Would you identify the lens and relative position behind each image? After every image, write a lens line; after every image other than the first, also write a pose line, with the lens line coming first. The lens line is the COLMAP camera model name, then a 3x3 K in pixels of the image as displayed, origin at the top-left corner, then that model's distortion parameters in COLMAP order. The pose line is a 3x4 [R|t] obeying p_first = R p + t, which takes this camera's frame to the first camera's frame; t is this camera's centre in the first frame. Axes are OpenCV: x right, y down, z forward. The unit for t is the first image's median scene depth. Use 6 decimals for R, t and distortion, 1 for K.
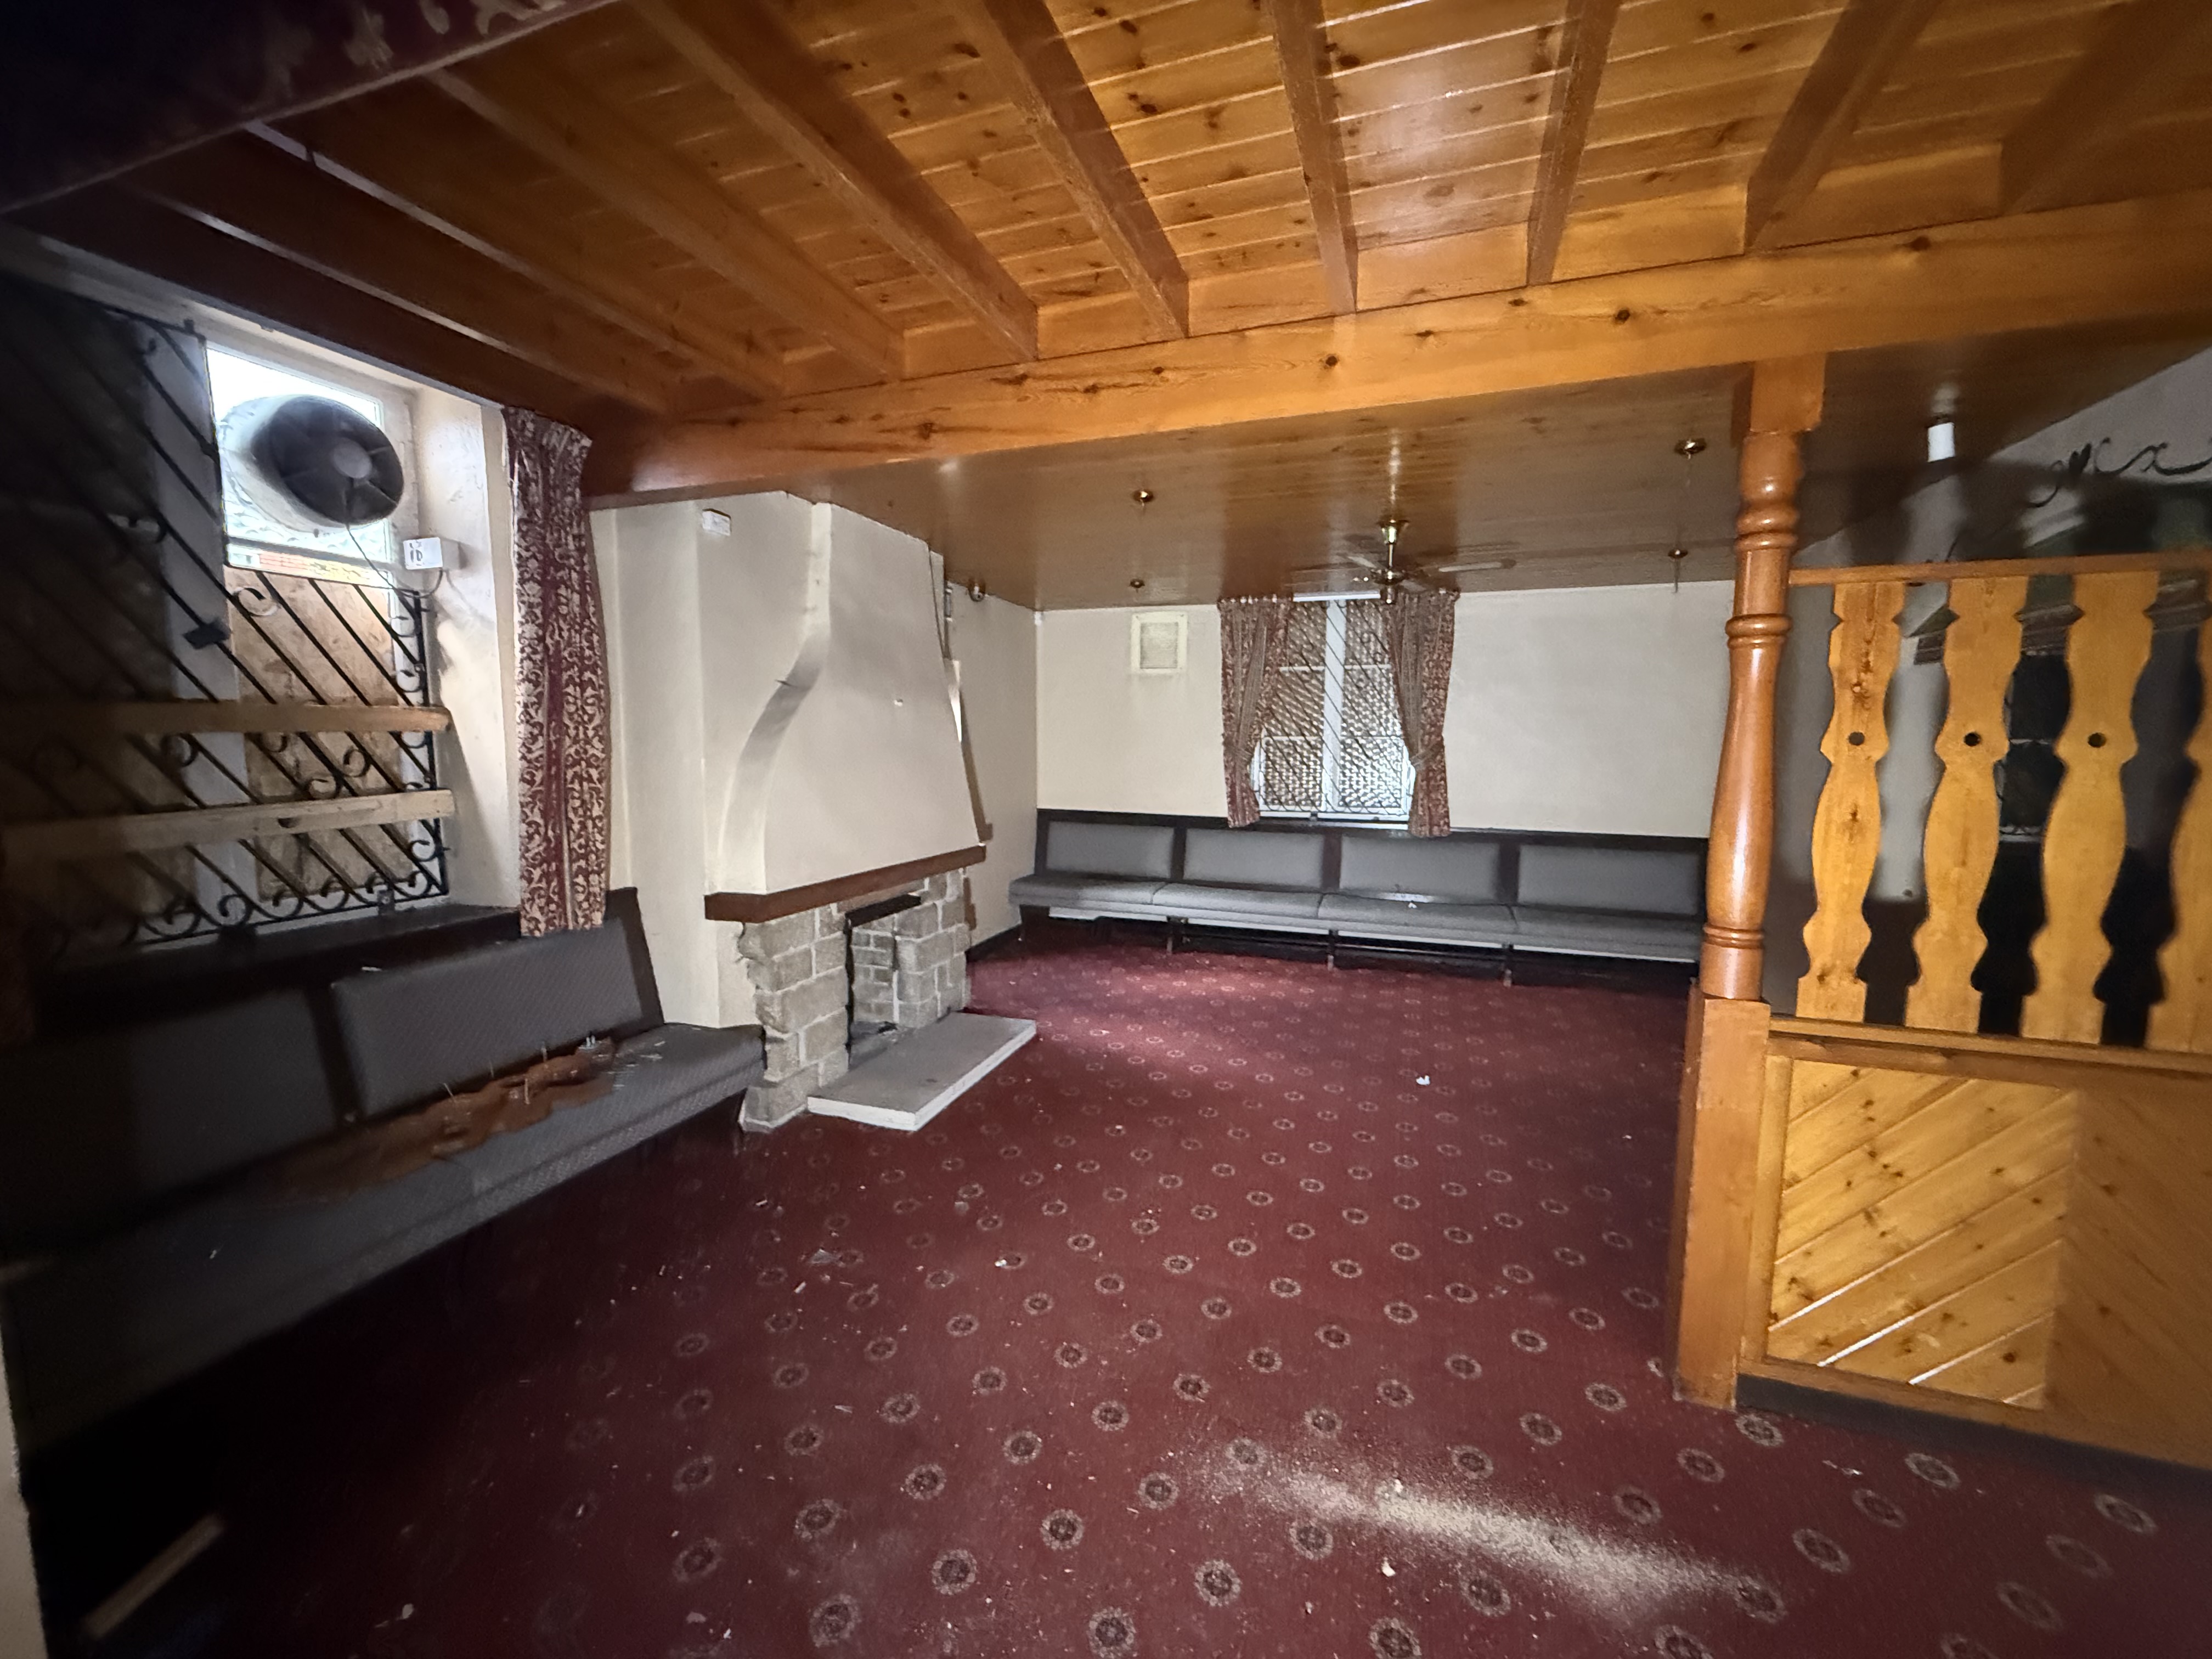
lens RADIAL K [[888.4, 0, 1103.3], [0, 888.4, 832.7], [0, 0, 1]] dist [0.000257, 0.000048]
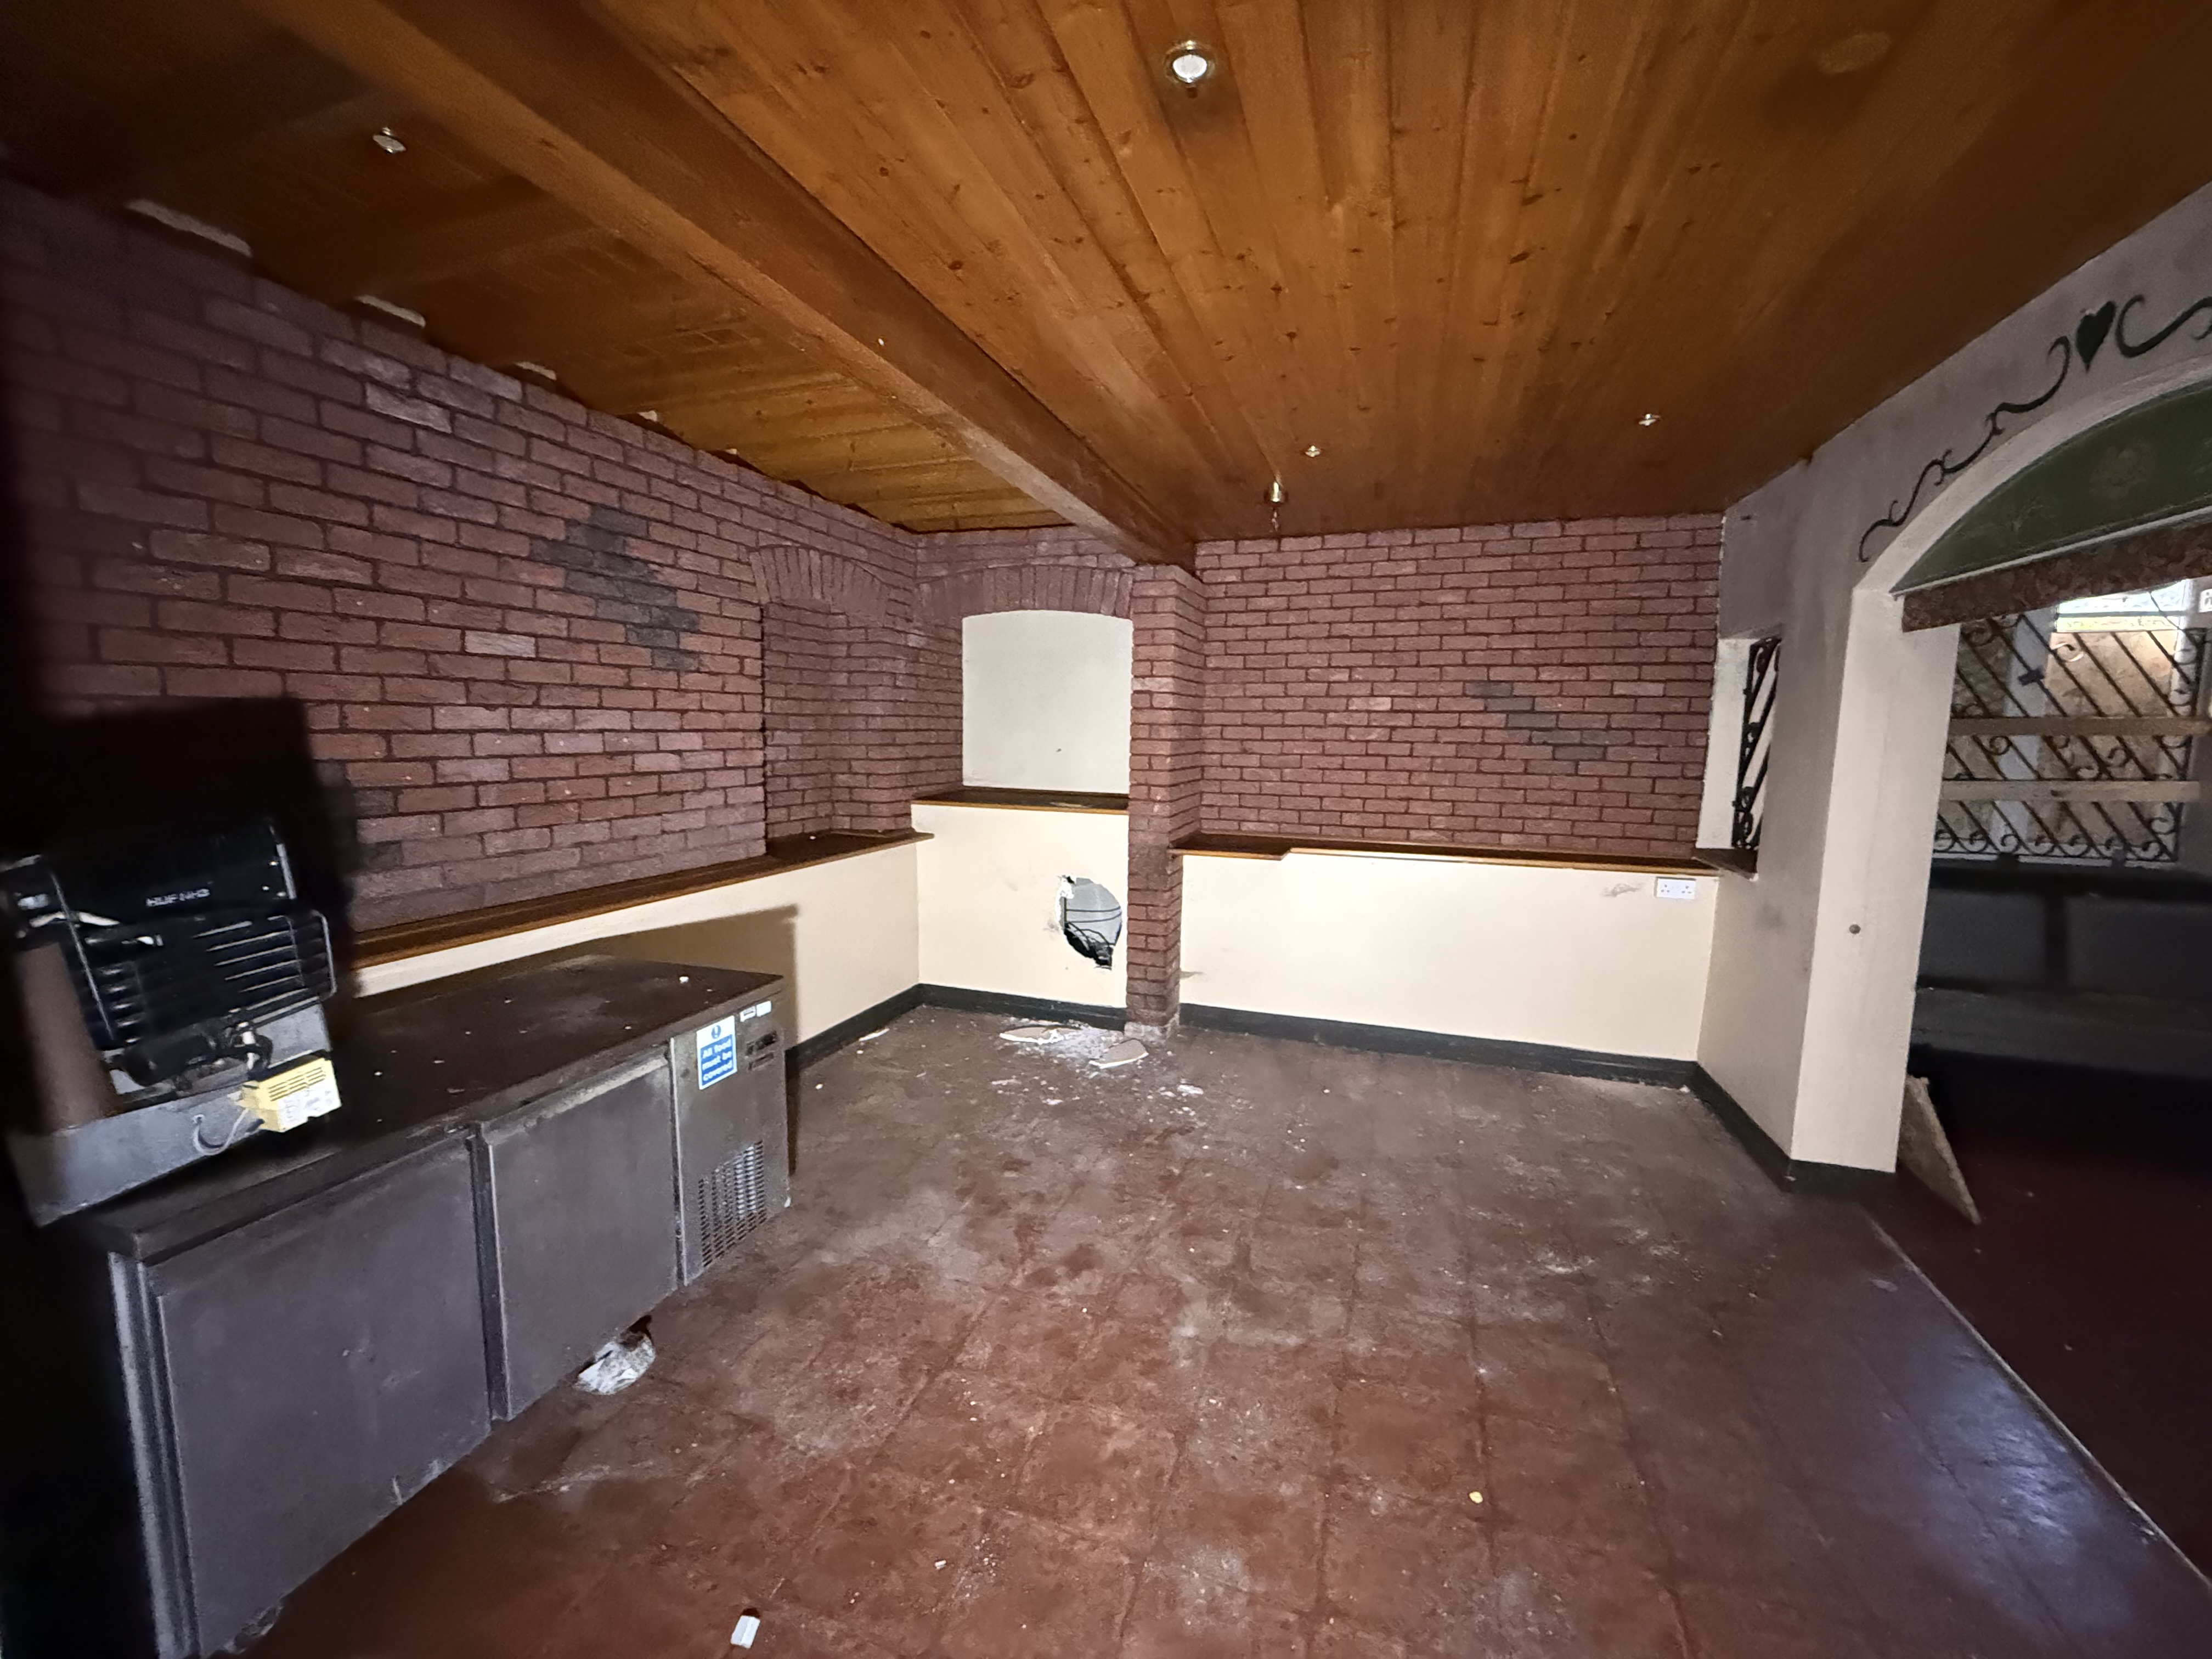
lens RADIAL K [[888.4, 0, 1099.5], [0, 888.4, 831.7], [0, 0, 1]] dist [0.000257, 0.000048]
pose [[0.001407, 0.113031, -0.993590, 0.588970], [-0.115455, 0.986965, 0.112114, 0.067810], [0.993312, 0.114557, 0.014439, -0.632390]]
